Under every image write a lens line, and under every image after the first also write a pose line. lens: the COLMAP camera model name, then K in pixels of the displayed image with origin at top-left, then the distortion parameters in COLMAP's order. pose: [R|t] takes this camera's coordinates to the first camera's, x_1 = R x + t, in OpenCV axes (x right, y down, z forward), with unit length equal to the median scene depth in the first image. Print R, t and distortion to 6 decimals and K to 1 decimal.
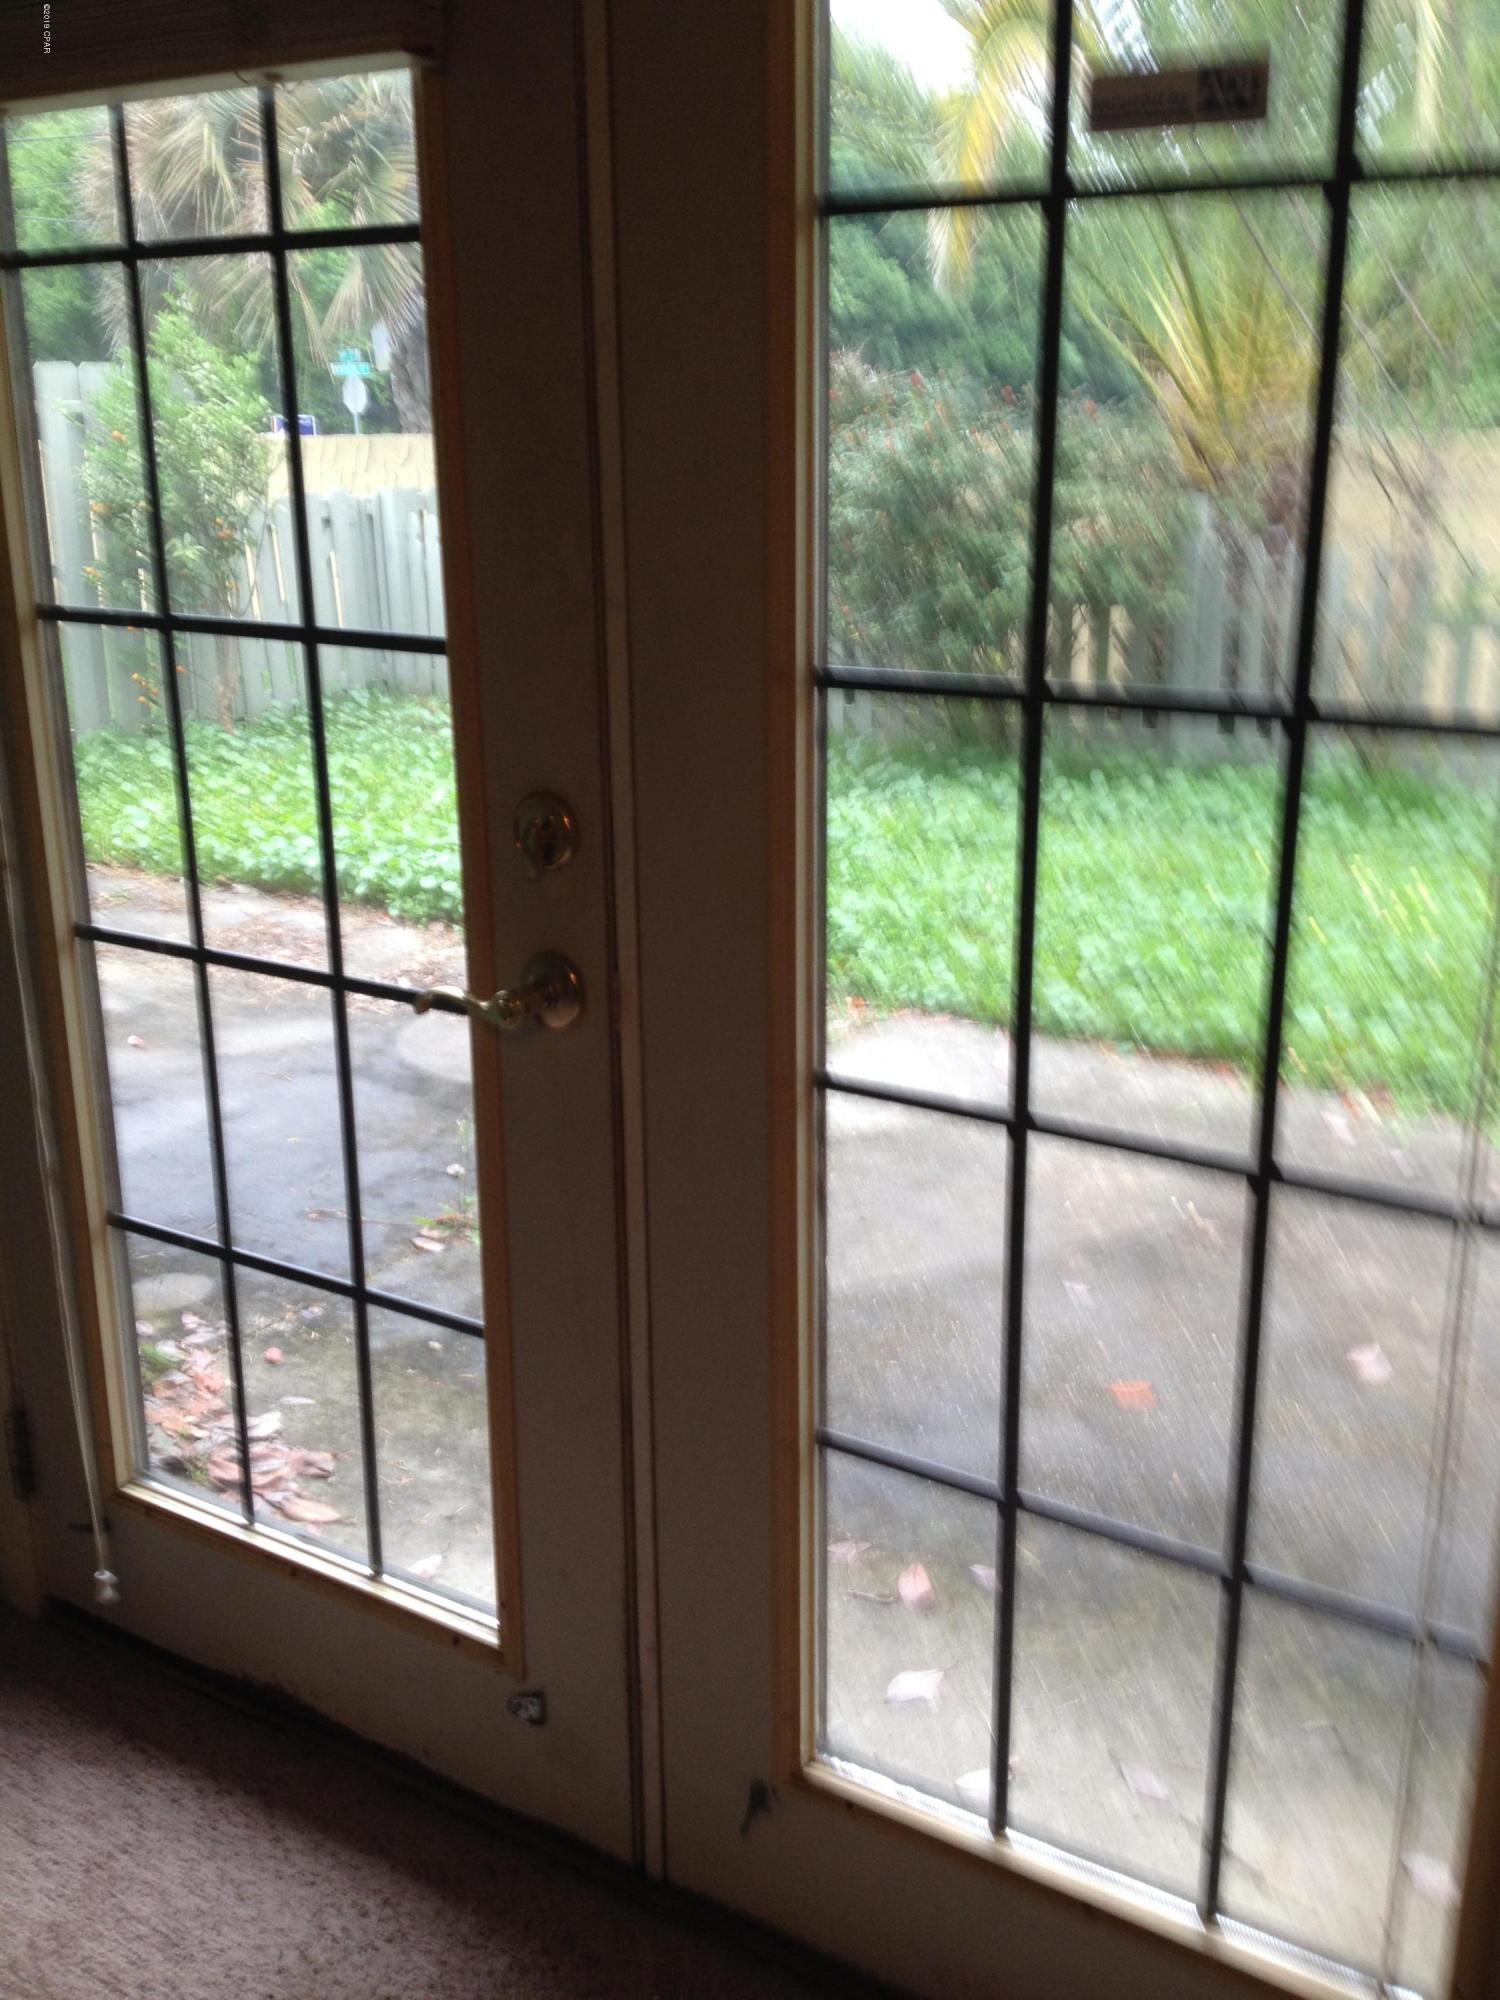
lens RADIAL K [[1863.5, 0, 750.0], [0, 1863.5, 1000.0], [0, 0, 1]] dist [0.070740, -0.003835]
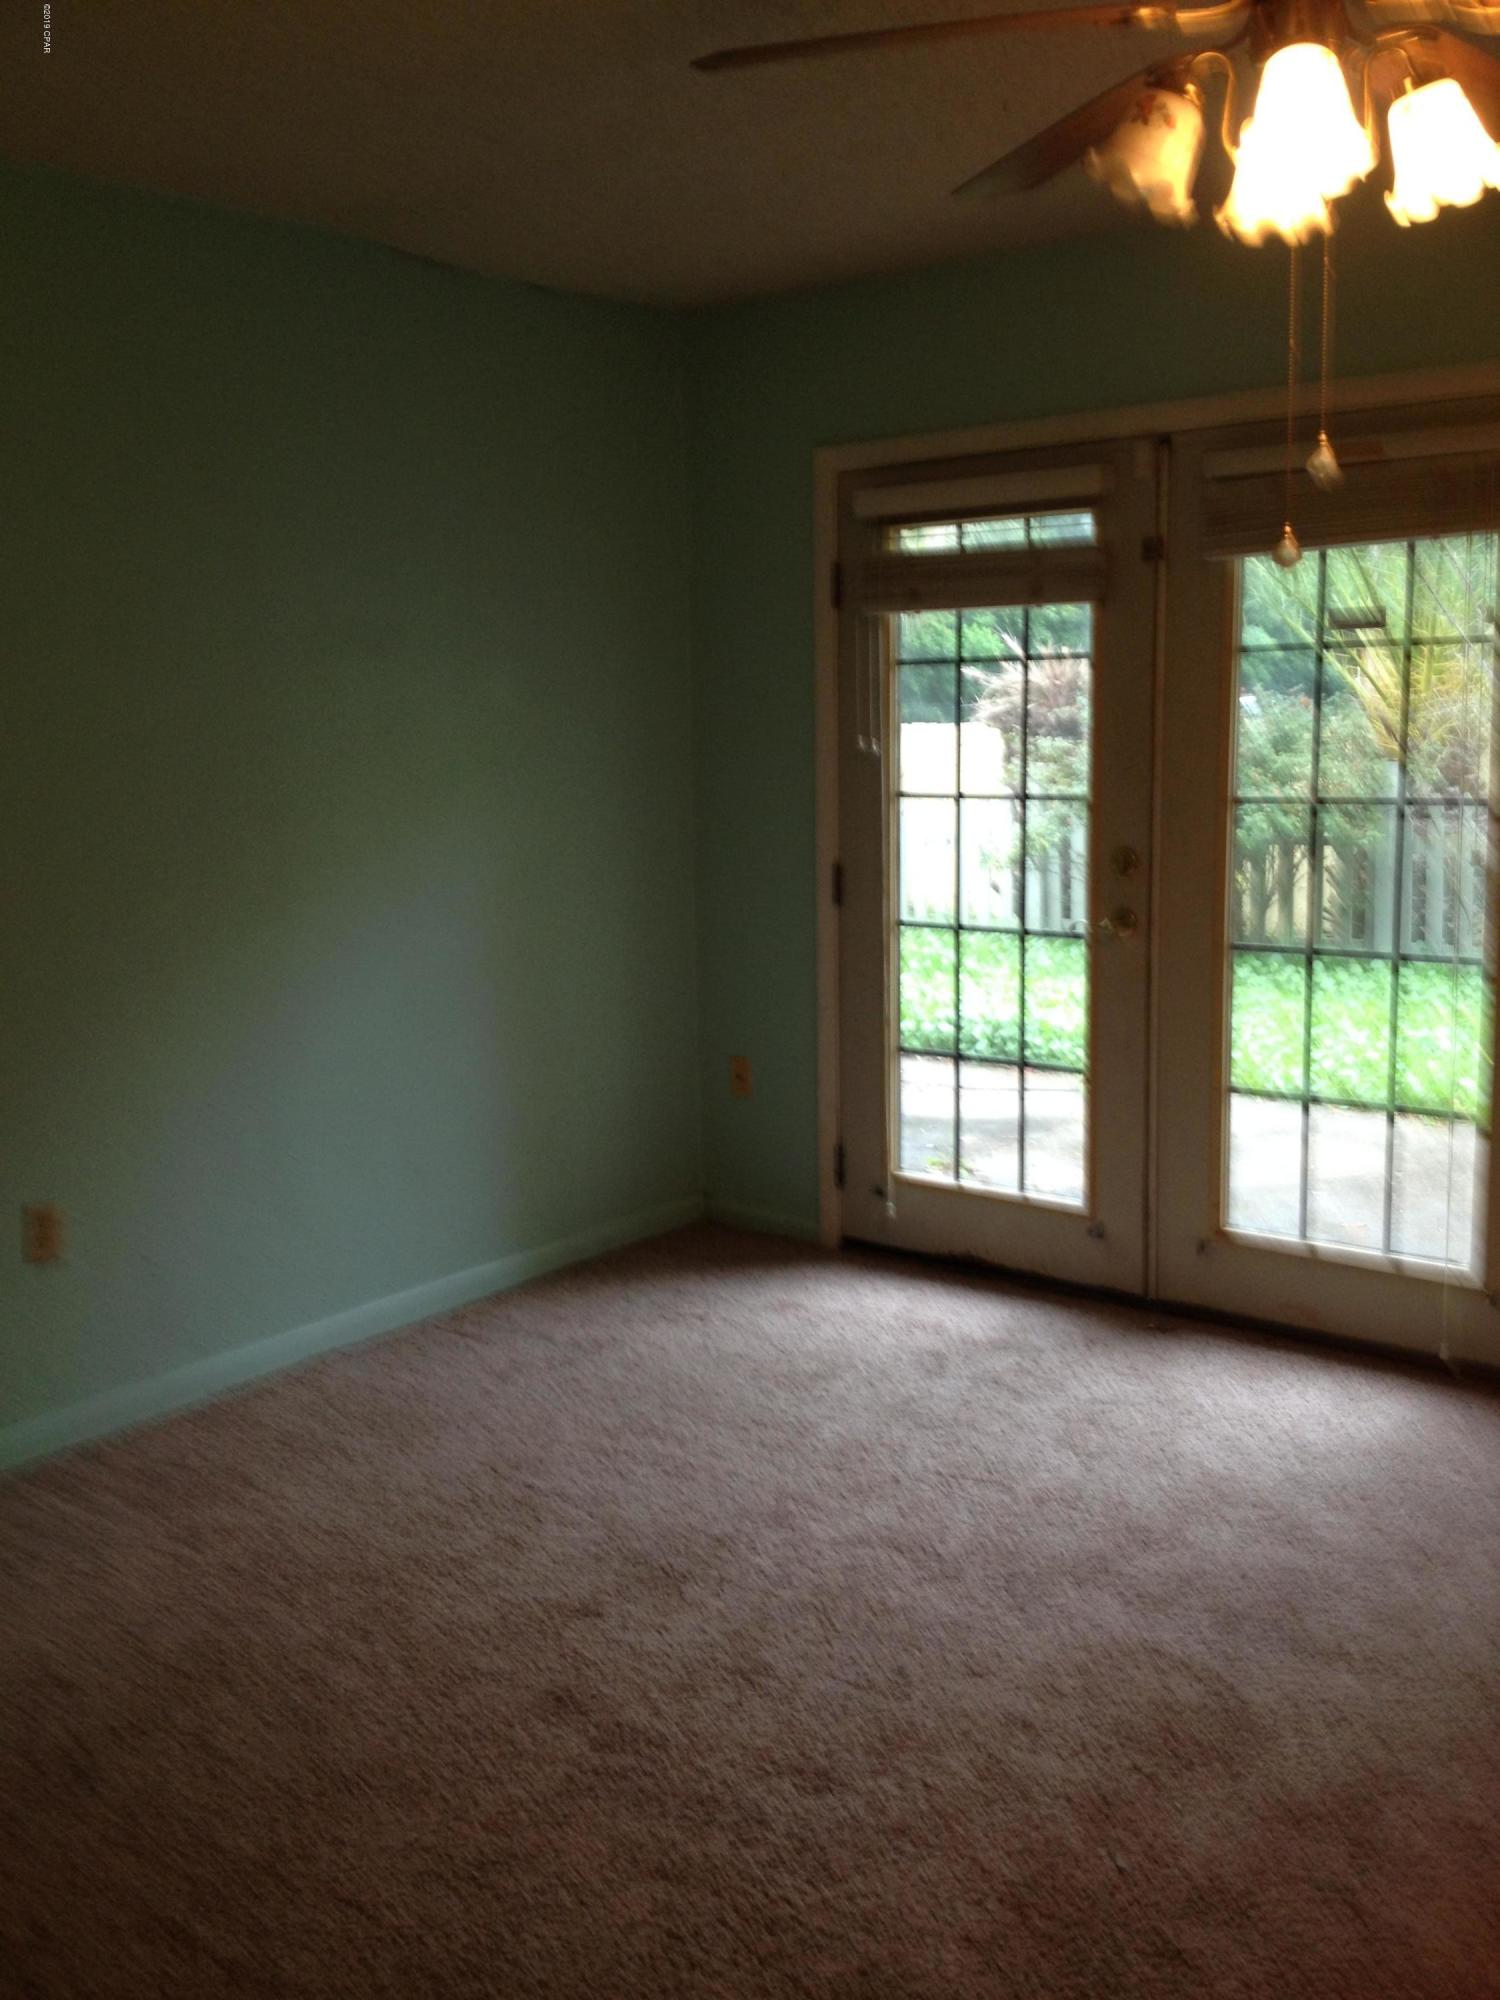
lens RADIAL K [[1863.5, 0, 750.0], [0, 1863.5, 1000.0], [0, 0, 1]] dist [0.070740, -0.003835]
pose [[0.994381, 0.006228, -0.105677, -0.073660], [-0.021598, 0.989205, -0.144936, 0.104522], [0.103634, 0.146404, 0.983781, -0.346934]]
